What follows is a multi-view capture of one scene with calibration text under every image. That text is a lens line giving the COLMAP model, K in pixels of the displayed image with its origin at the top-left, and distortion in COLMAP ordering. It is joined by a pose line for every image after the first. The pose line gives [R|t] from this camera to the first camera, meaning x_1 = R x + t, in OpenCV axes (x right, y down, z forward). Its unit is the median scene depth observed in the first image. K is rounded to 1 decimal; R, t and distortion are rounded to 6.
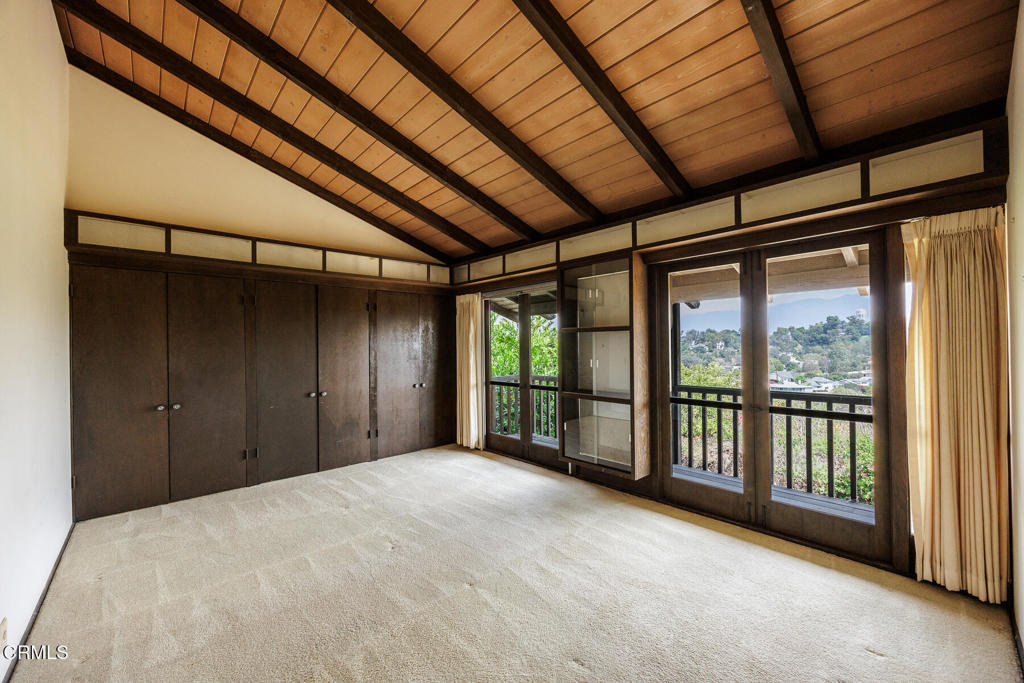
lens RADIAL K [[401.8, 0, 512.0], [0, 401.8, 341.5], [0, 0, 1]] dist [0.015306, 0.000053]
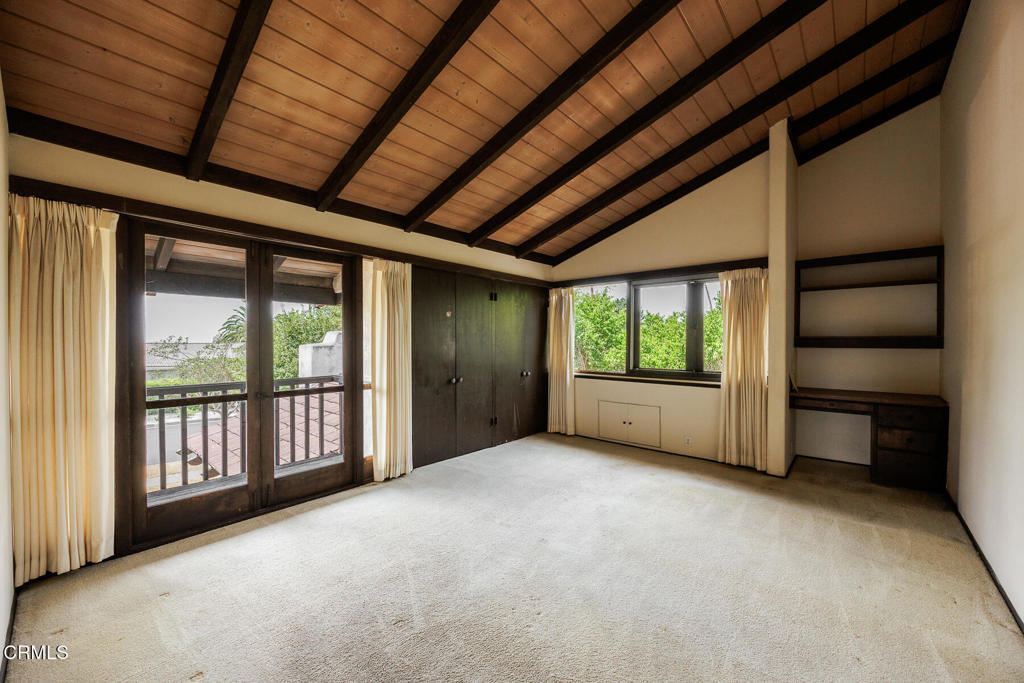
lens RADIAL K [[401.8, 0, 512.0], [0, 401.8, 341.5], [0, 0, 1]] dist [0.015306, 0.000053]
pose [[-0.117098, -0.004208, 0.993111, -0.519420], [-0.028078, 0.999605, 0.000925, 0.004798], [-0.992723, -0.027776, -0.117170, 0.514570]]
